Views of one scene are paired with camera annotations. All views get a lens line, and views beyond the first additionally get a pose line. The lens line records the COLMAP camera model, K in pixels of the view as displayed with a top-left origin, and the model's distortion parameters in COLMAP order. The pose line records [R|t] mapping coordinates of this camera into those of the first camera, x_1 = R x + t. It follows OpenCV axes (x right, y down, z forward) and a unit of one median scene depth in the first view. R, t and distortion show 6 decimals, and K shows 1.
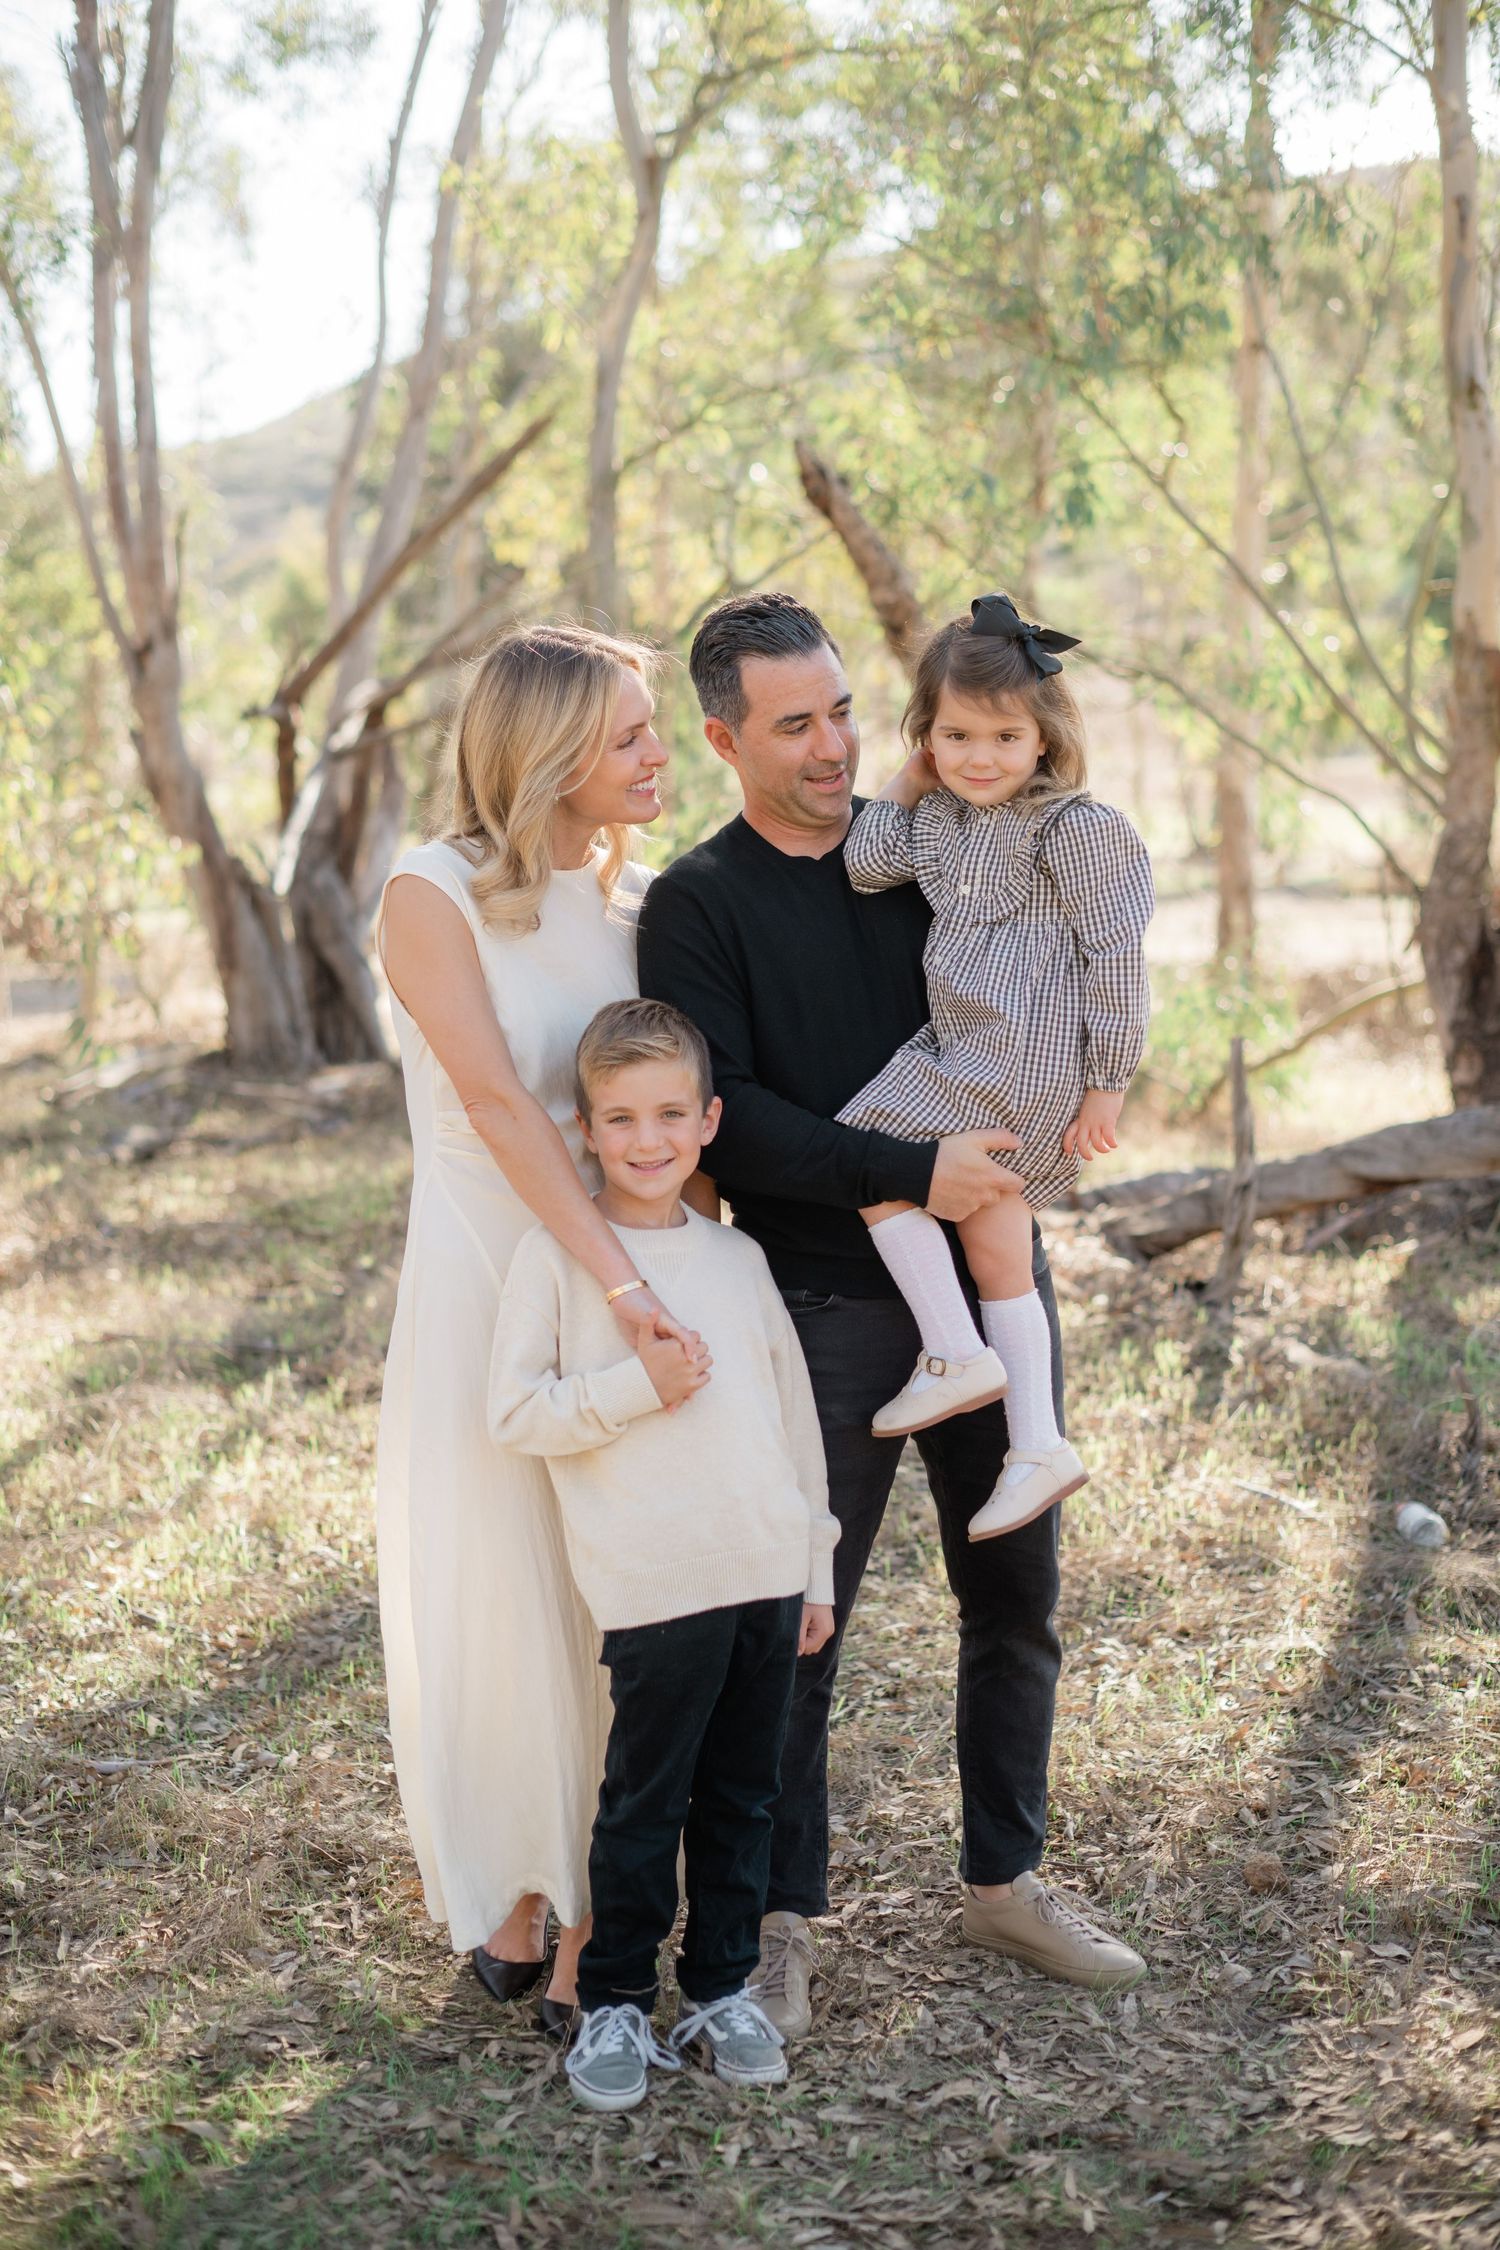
lens RADIAL K [[3221.2, 0, 769.5], [0, 3221.2, 1130.7], [0, 0, 1]] dist [-0.143882, 0.036165]
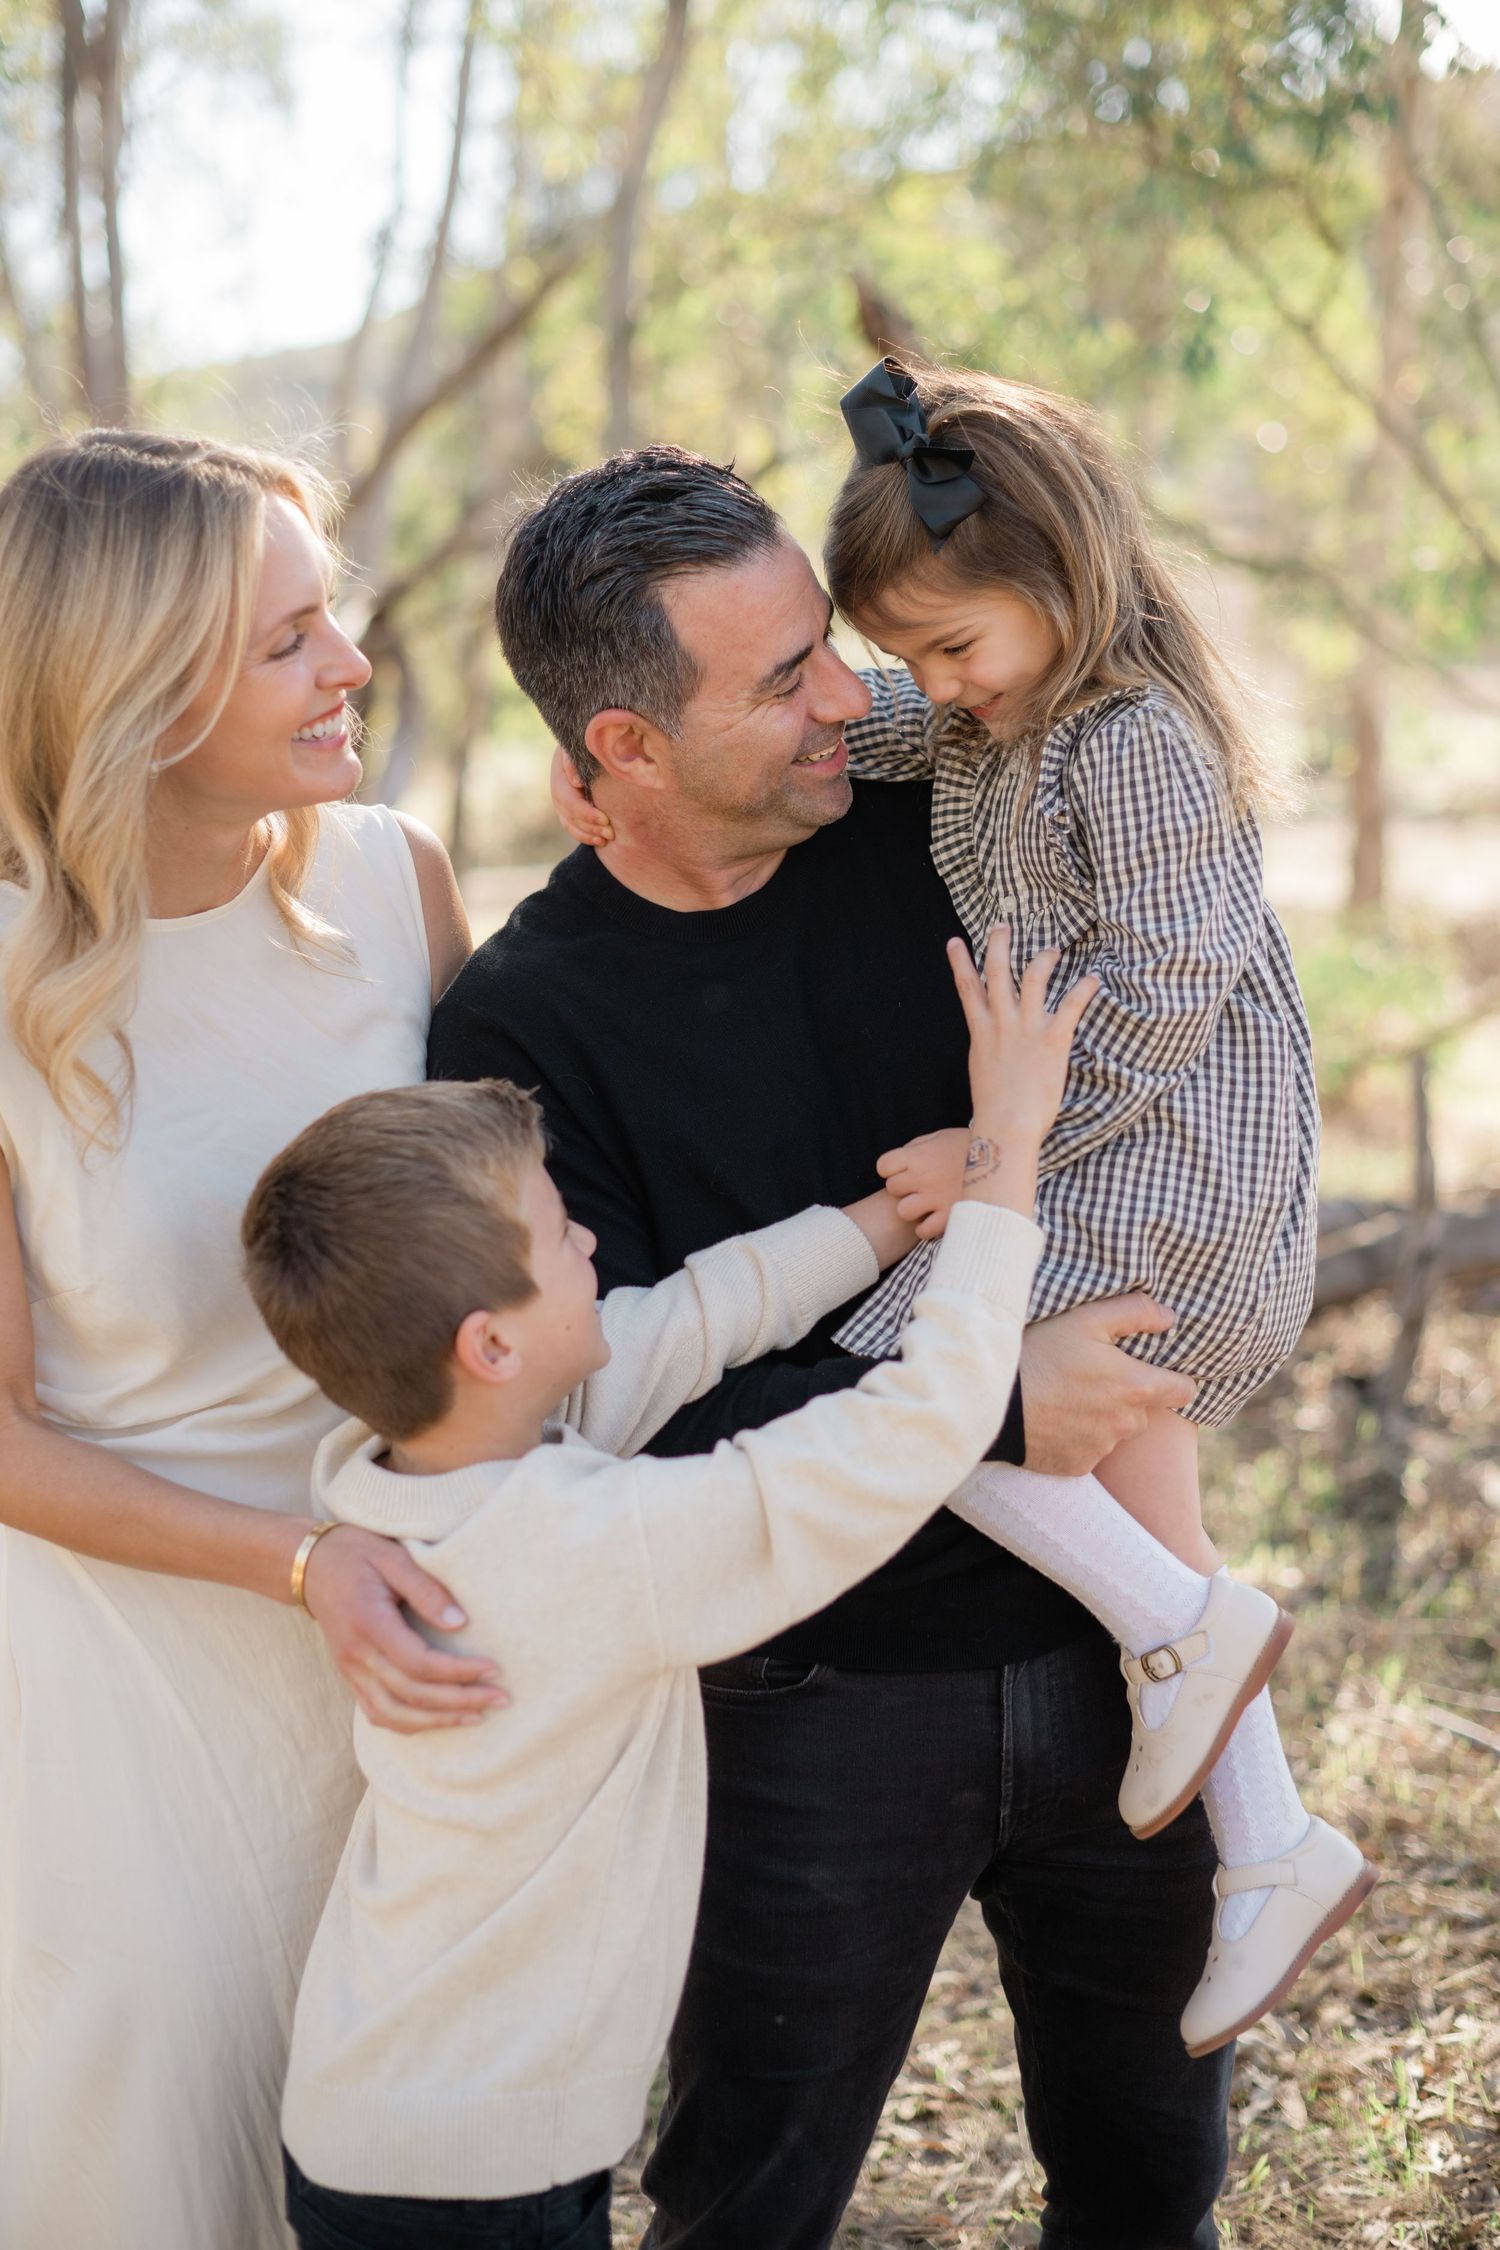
lens RADIAL K [[3249.6, 0, 750.0], [0, 3249.6, 1125.0], [0, 0, 1]] dist [-0.179746, -0.018477]
pose [[0.999382, 0.002980, -0.035035, 0.021908], [-0.002023, 0.999624, 0.027339, -0.039597], [0.035103, -0.027252, 0.999012, 0.312296]]
